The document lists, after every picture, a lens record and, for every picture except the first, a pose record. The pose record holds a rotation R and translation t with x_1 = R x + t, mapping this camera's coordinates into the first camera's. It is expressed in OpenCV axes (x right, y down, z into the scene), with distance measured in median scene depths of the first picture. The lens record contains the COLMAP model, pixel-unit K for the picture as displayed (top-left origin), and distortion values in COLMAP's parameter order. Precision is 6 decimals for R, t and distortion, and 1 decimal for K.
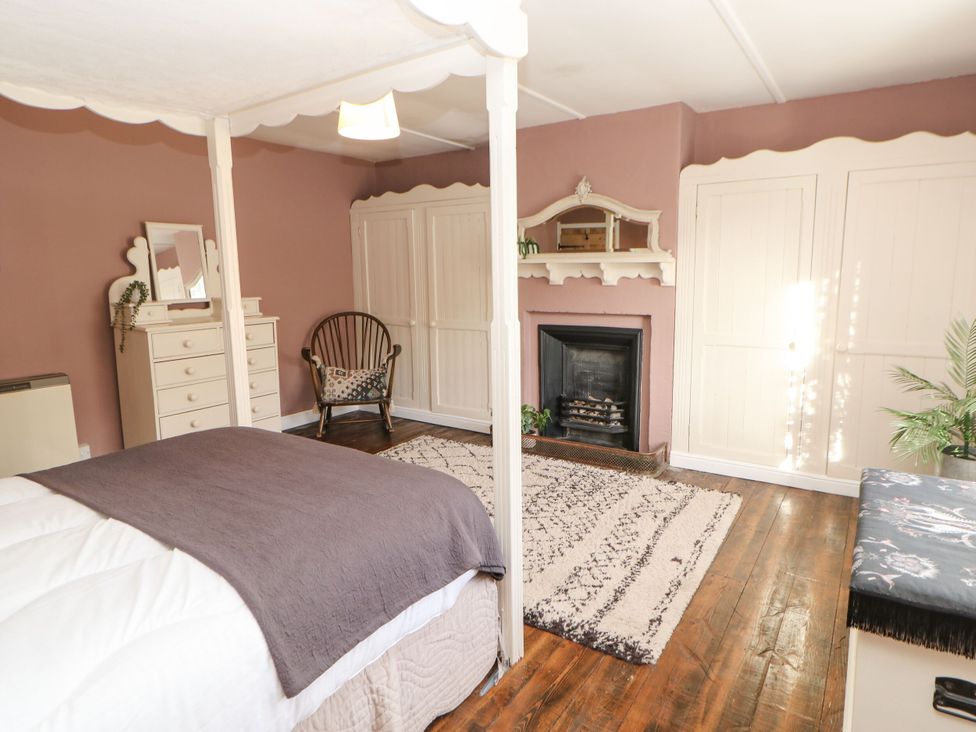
lens RADIAL K [[567.1, 0, 515.6], [0, 567.1, 357.7], [0, 0, 1]] dist [-0.004312, -0.001191]
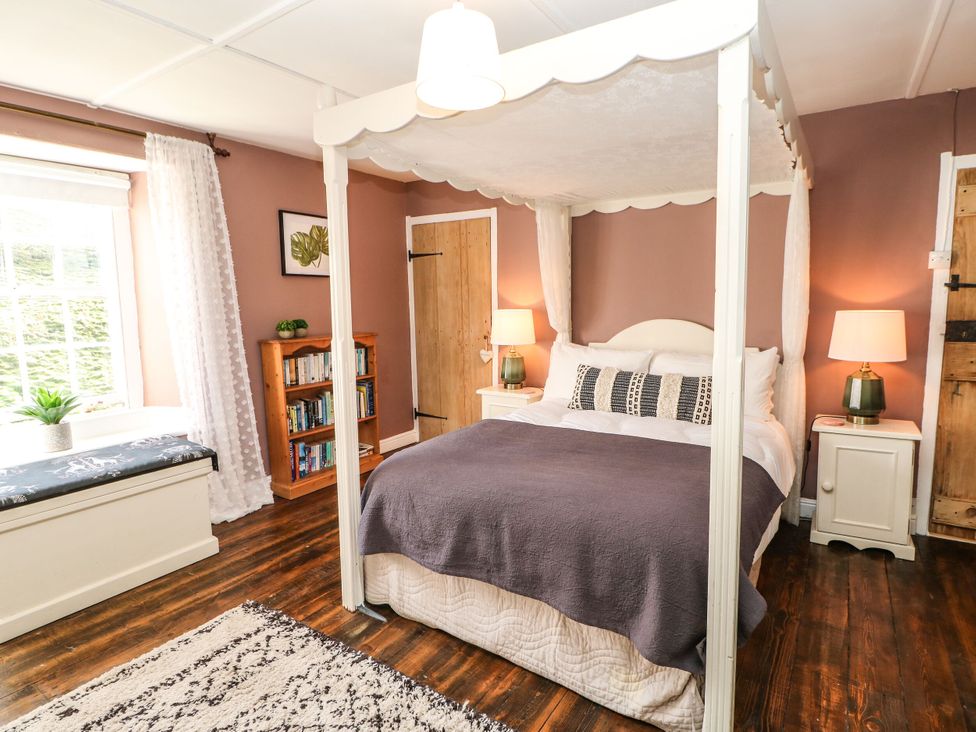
lens RADIAL K [[516.9, 0, 495.2], [0, 516.9, 371.6], [0, 0, 1]] dist [-0.023935, 0.000039]
pose [[-0.999603, 0.023242, 0.015929, -0.174543], [0.026751, 0.960367, 0.277451, -0.136530], [-0.008849, 0.277767, -0.960608, 0.960638]]
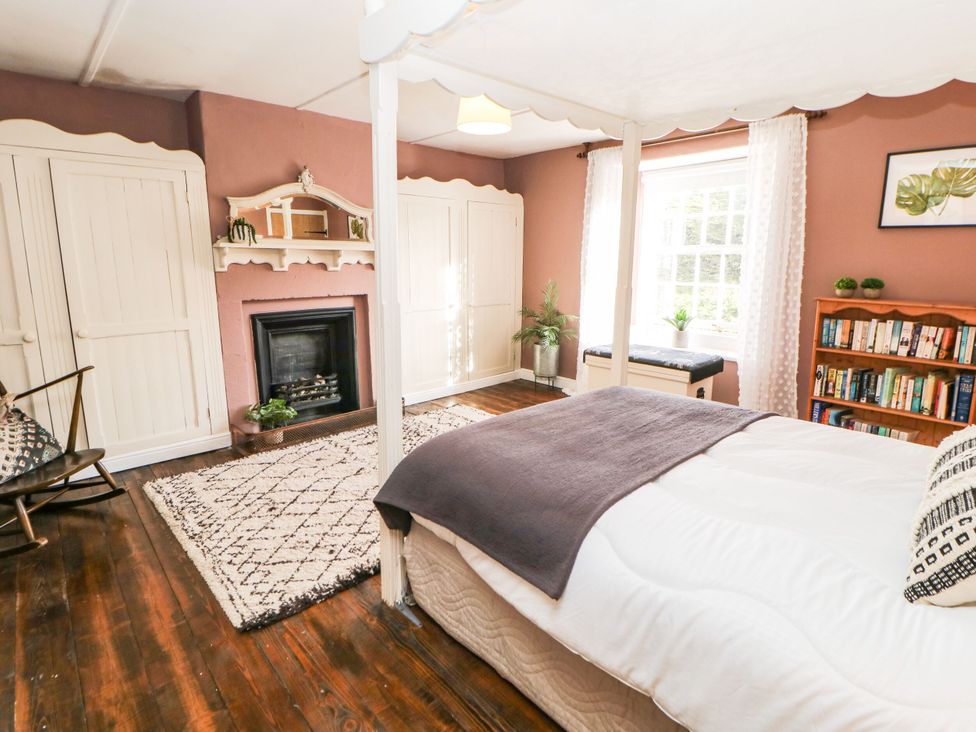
lens RADIAL K [[513.3, 0, 492.8], [0, 513.3, 361.2], [0, 0, 1]] dist [-0.012126, -0.000845]
pose [[0.246824, -0.182514, 0.951718, -0.742934], [0.139947, 0.978522, 0.151360, -0.060273], [-0.958902, 0.095831, 0.267065, 0.441023]]
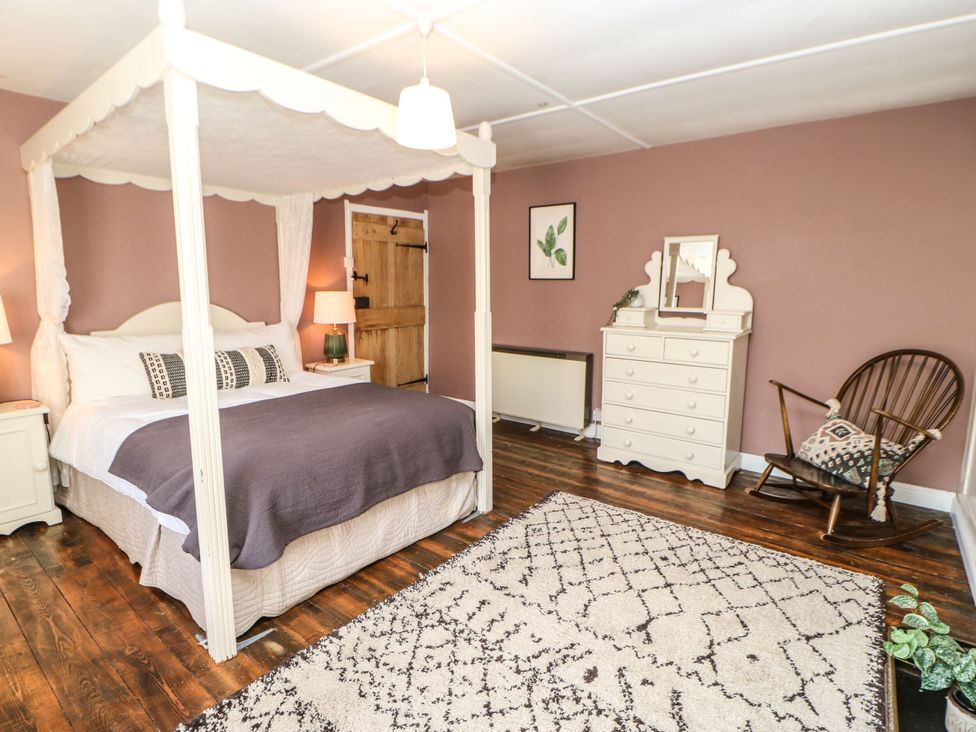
lens RADIAL K [[516.9, 0, 492.5], [0, 516.9, 356.4], [0, 0, 1]] dist [-0.023935, 0.000039]
pose [[-0.086699, 0.150176, -0.984851, 0.383768], [-0.160101, 0.973623, 0.162558, -0.112124], [0.983286, 0.171769, -0.060368, 0.712126]]
